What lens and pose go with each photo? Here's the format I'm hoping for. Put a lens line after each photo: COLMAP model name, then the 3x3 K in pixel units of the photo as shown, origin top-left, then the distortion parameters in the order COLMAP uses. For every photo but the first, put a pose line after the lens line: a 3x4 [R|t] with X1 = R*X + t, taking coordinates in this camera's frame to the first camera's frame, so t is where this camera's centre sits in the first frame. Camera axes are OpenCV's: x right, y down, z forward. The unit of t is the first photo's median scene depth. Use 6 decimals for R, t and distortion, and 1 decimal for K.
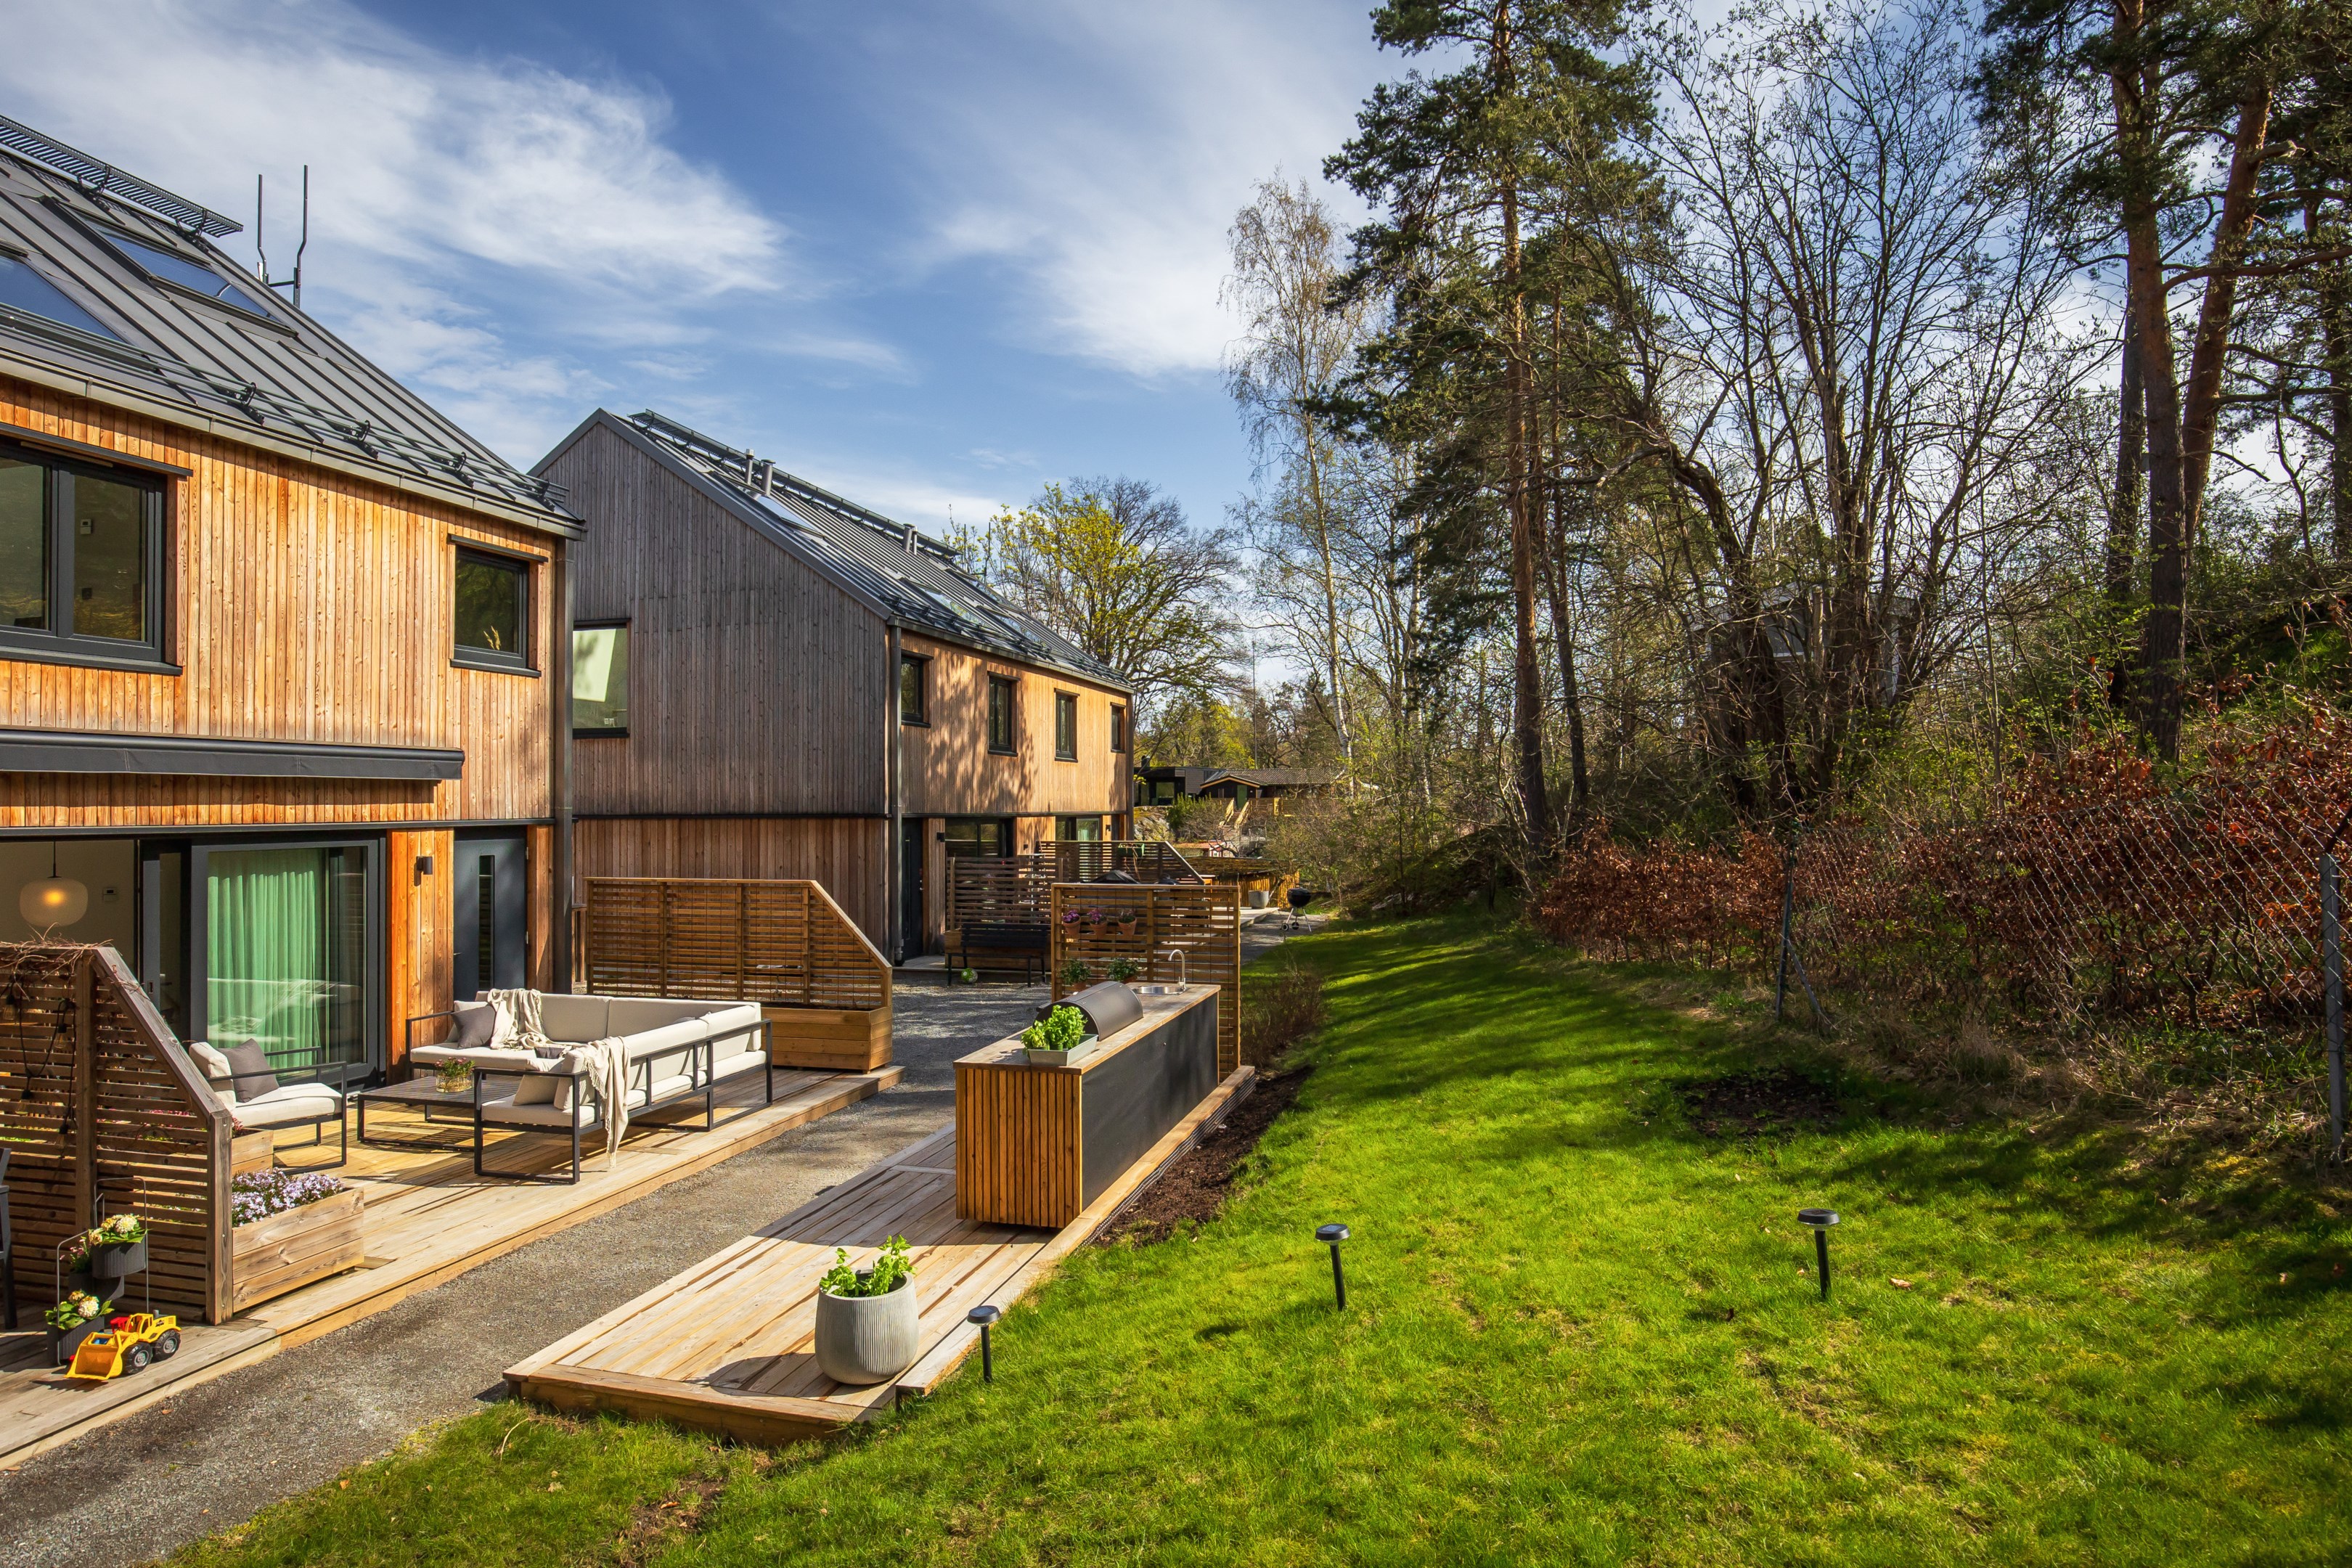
lens RADIAL K [[1323.9, 0, 1196.1], [0, 1323.9, 781.0], [0, 0, 1]] dist [-0.023103, 0.012672]
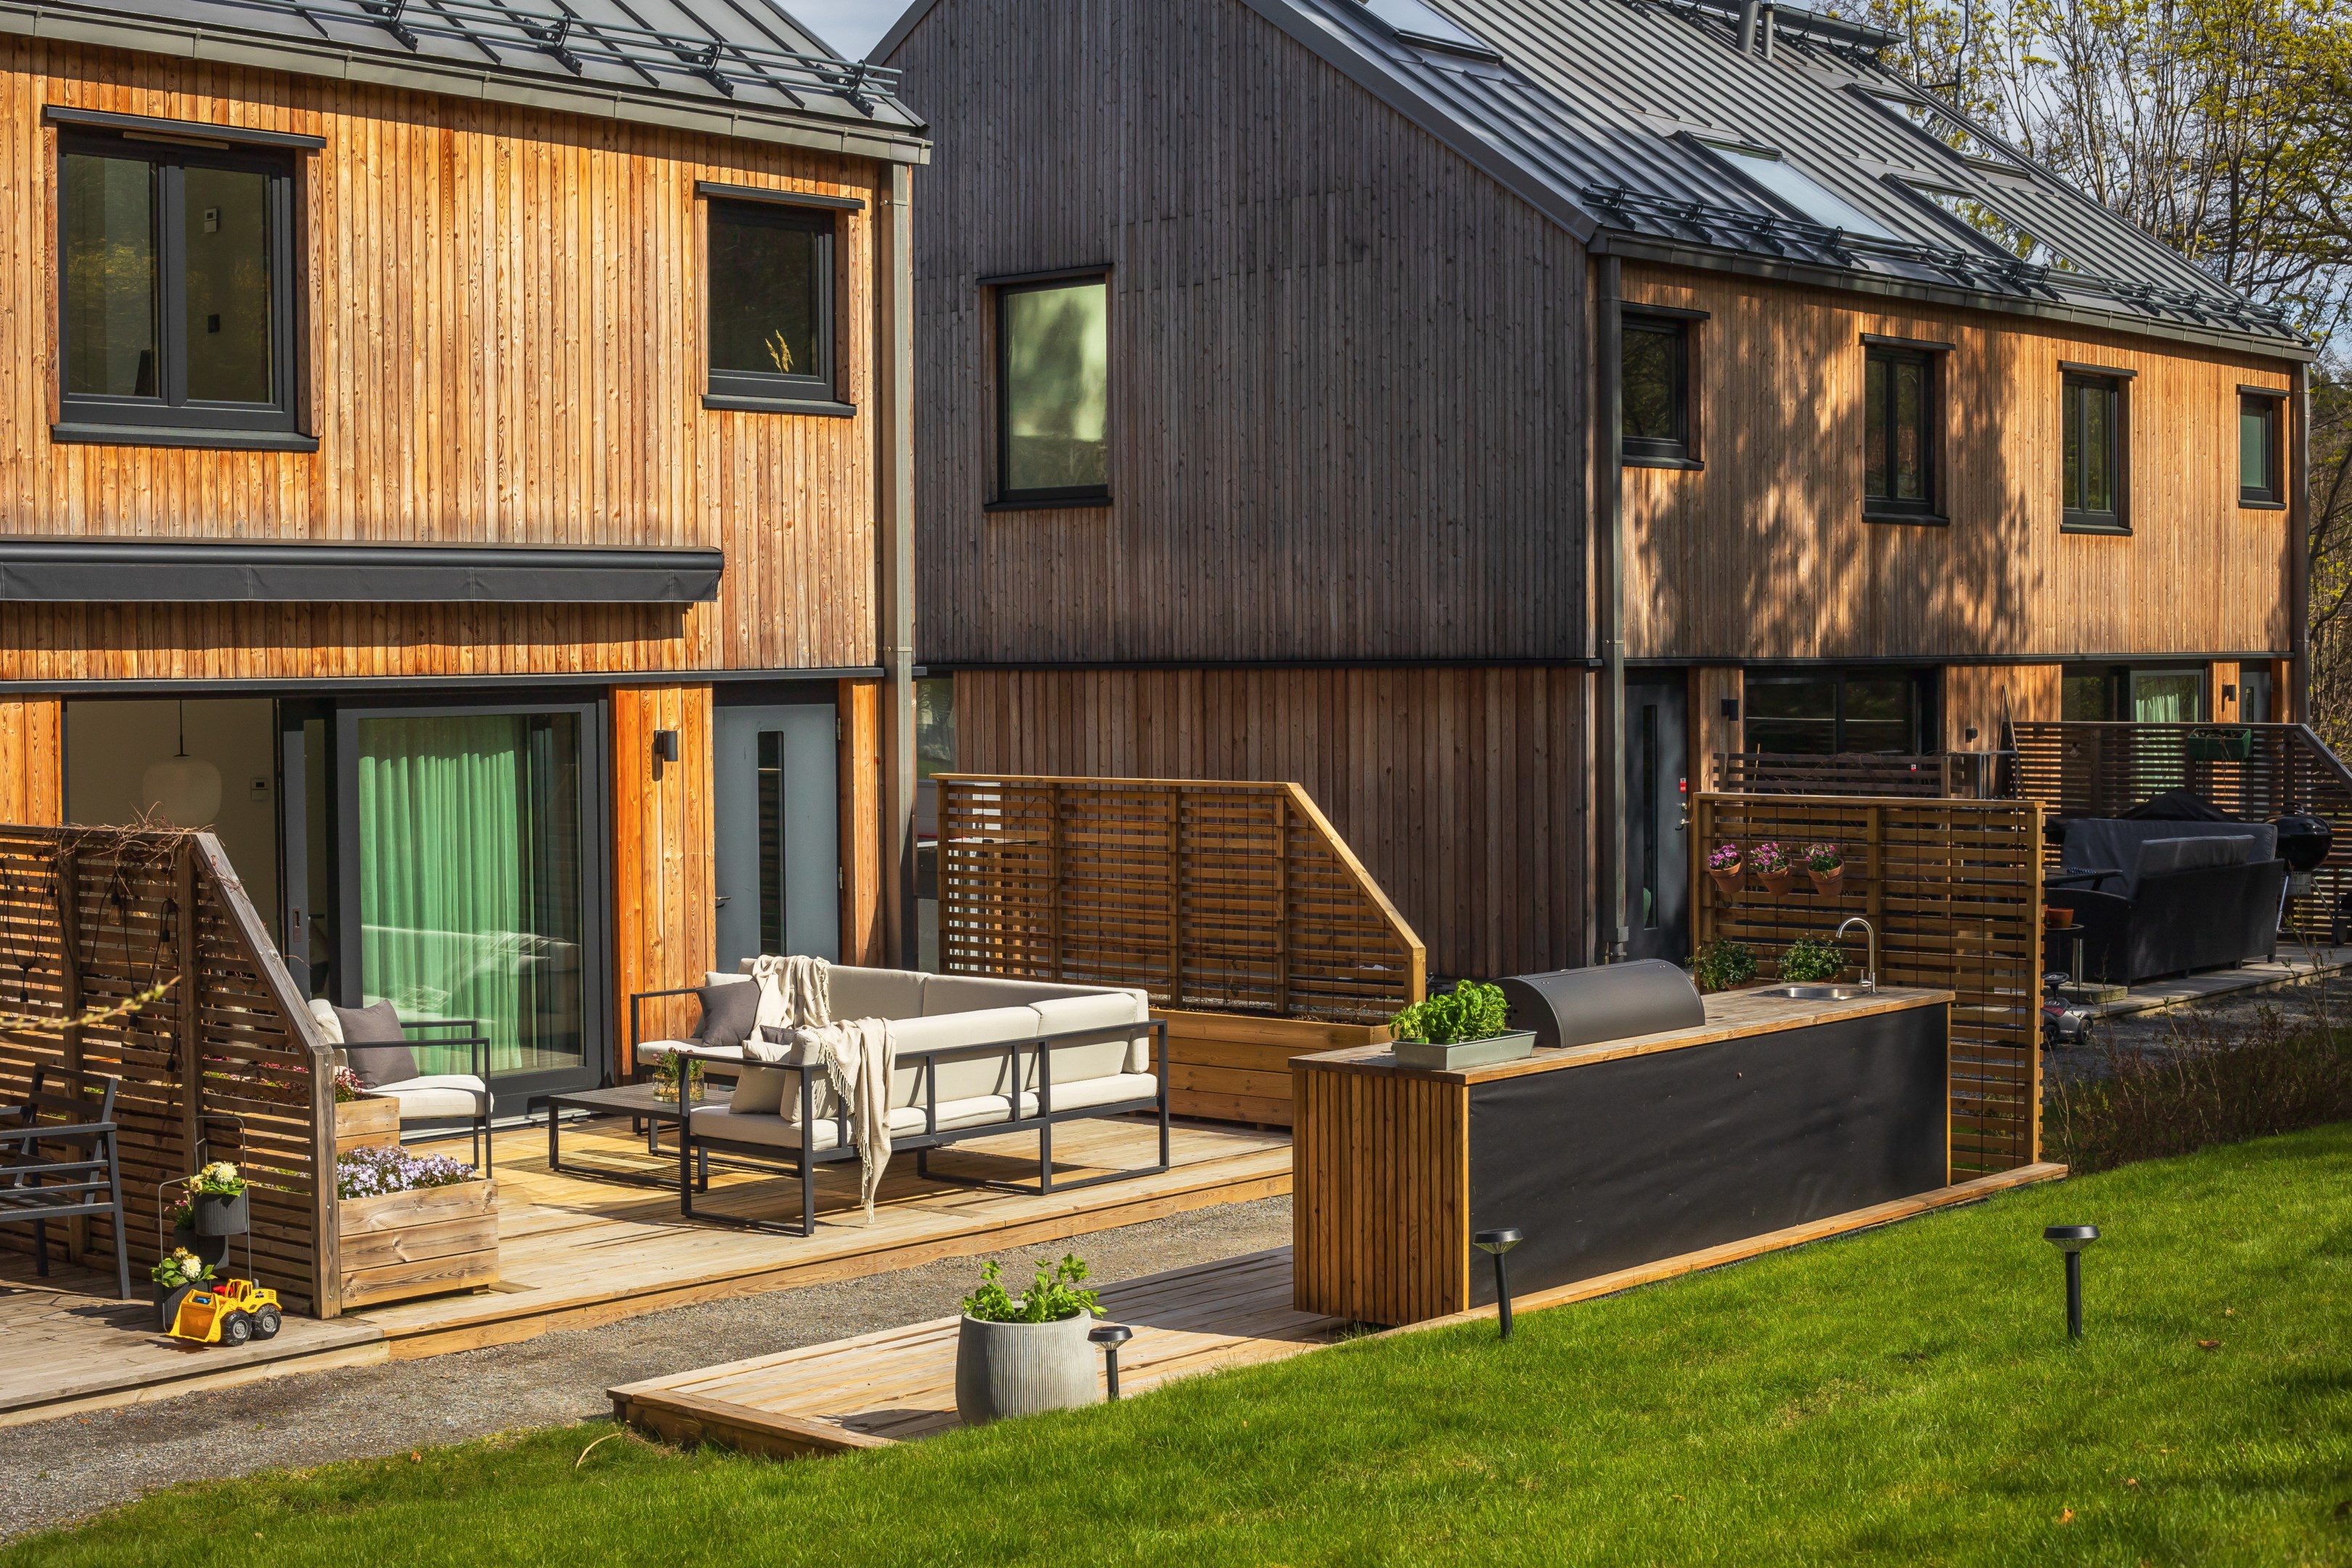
lens RADIAL K [[3503.7, 0, 1094.8], [0, 3503.7, 711.3], [0, 0, 1]] dist [-0.065747, 0.000000]
pose [[0.886906, 0.005139, -0.461922, 0.357214], [0.013137, 0.999253, 0.036340, -0.007563], [0.461764, -0.038299, 0.886176, -0.354074]]
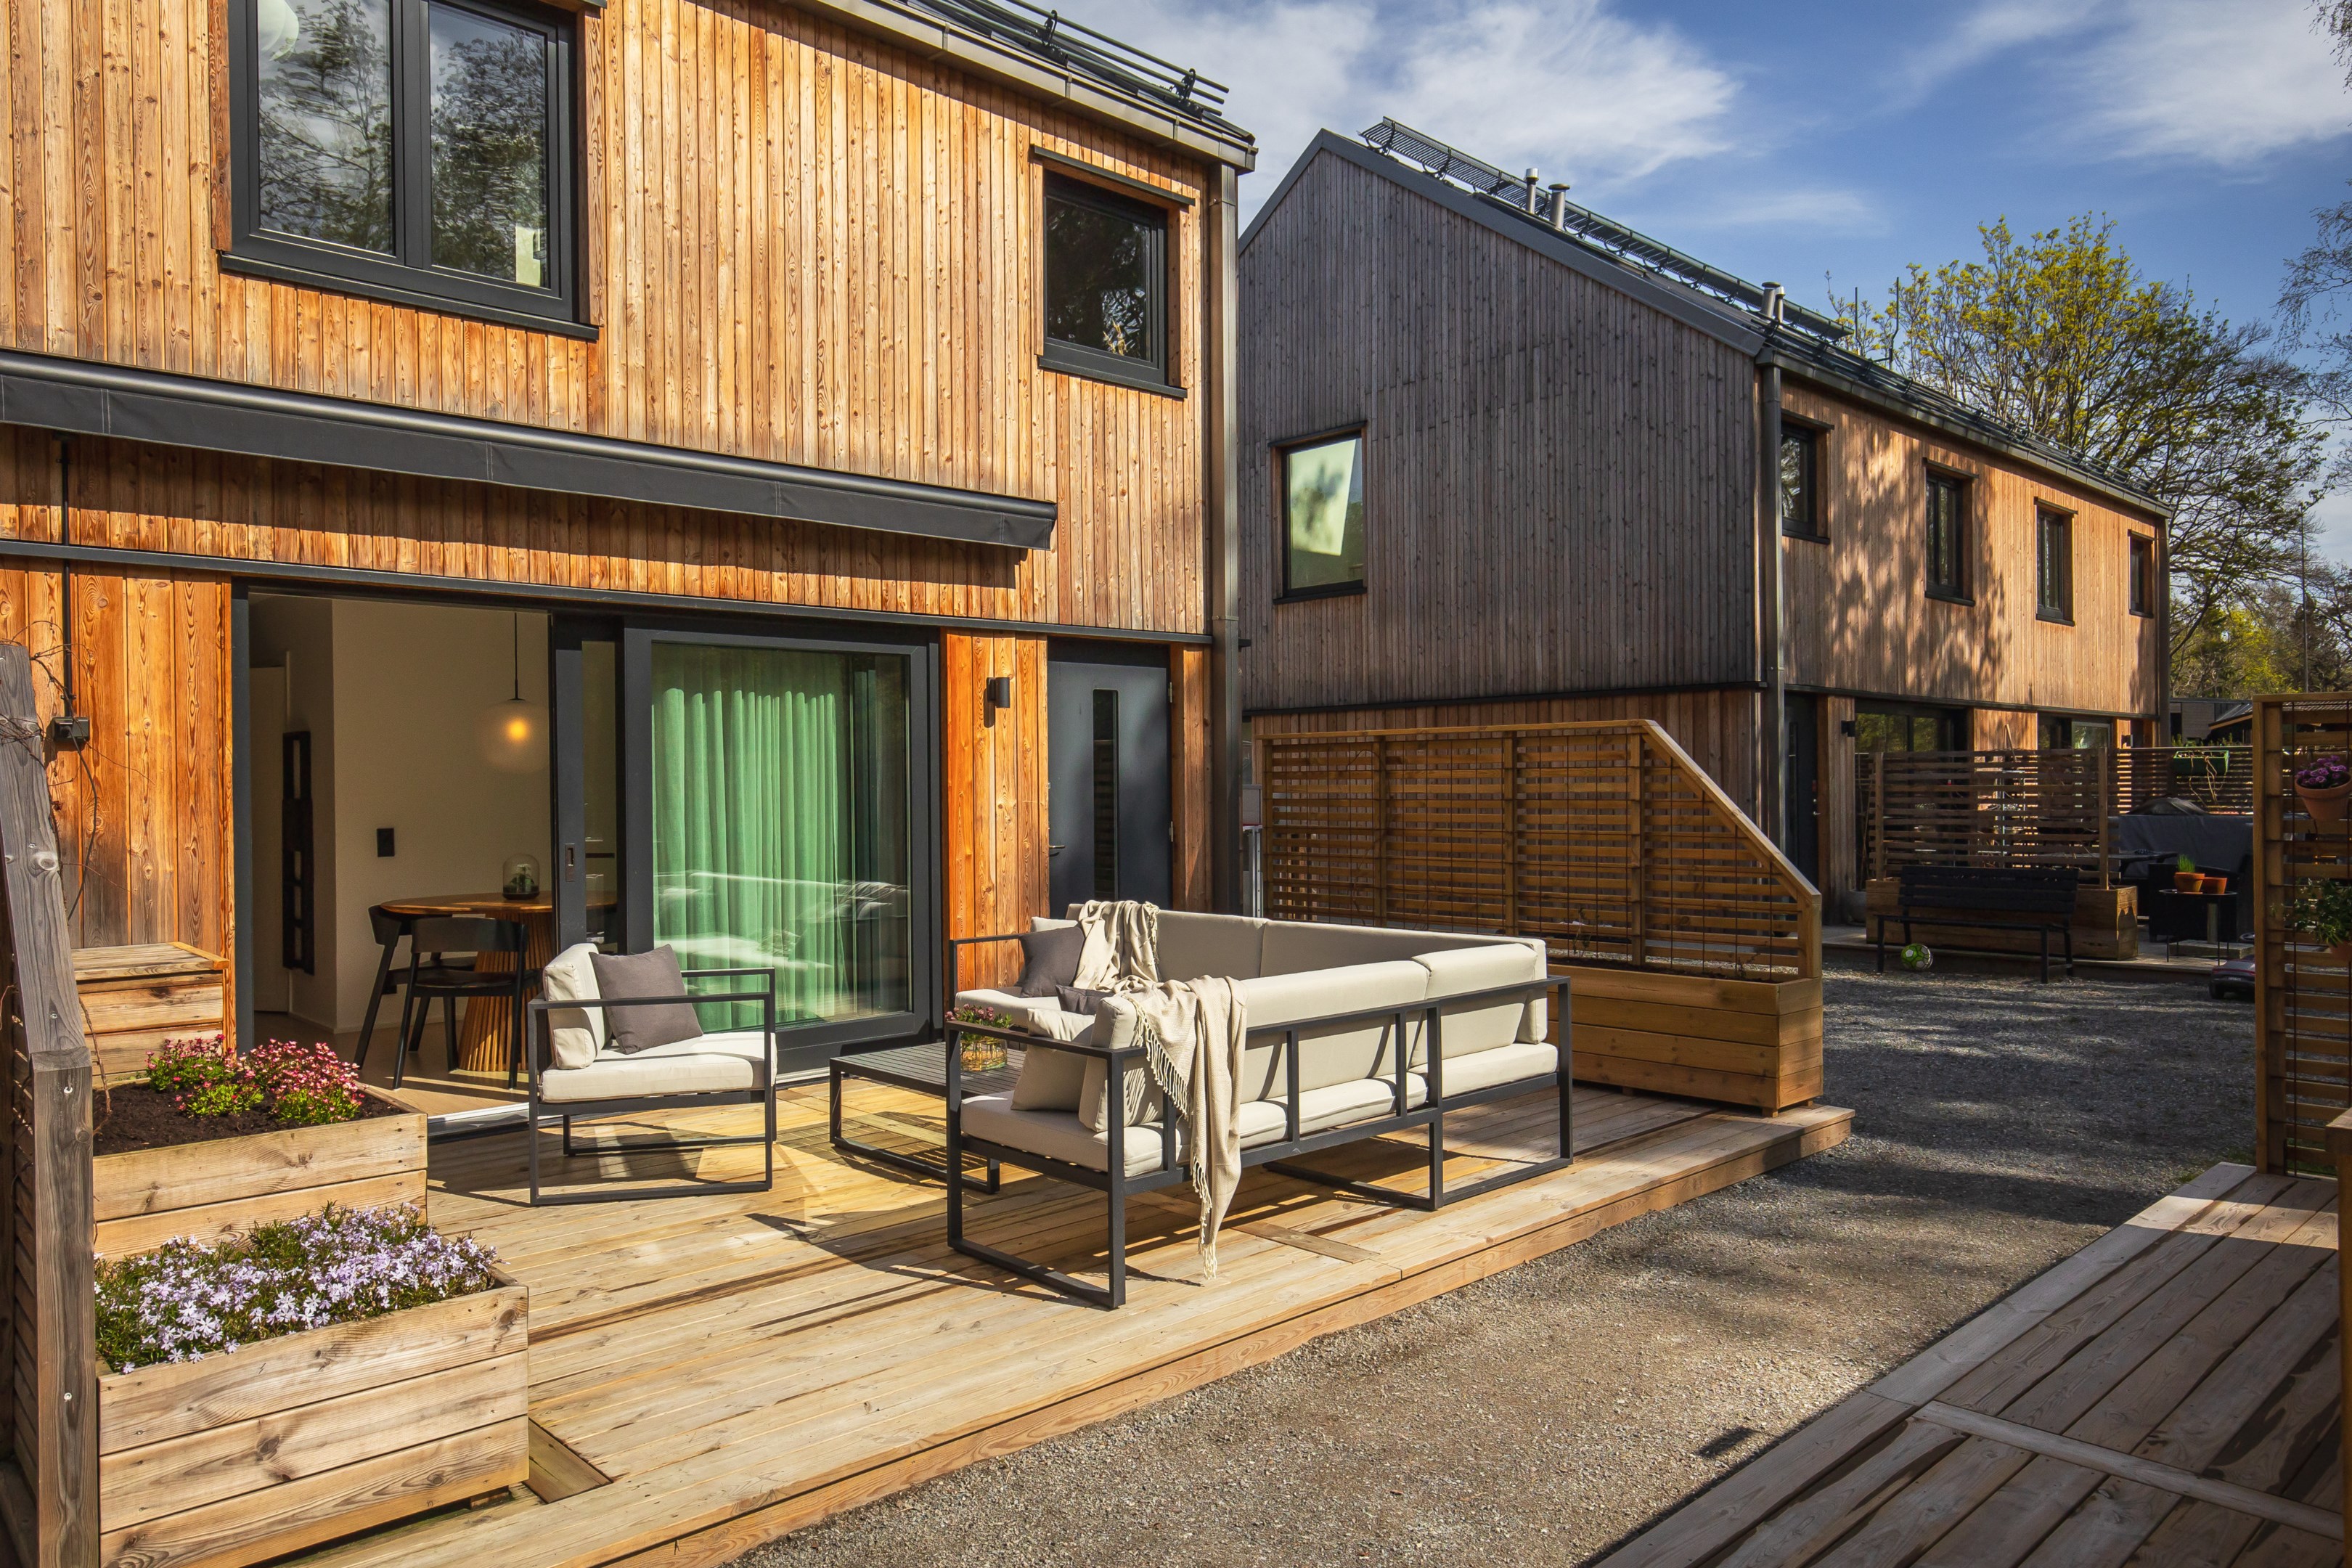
lens RADIAL K [[1605.6, 0, 1169.7], [0, 1605.6, 774.2], [0, 0, 1]] dist [0.008590, 0.002480]
pose [[0.849249, -0.004741, -0.527972, -0.148606], [0.014302, 0.999799, 0.014026, 0.103080], [0.527799, -0.019462, 0.849146, 0.467133]]
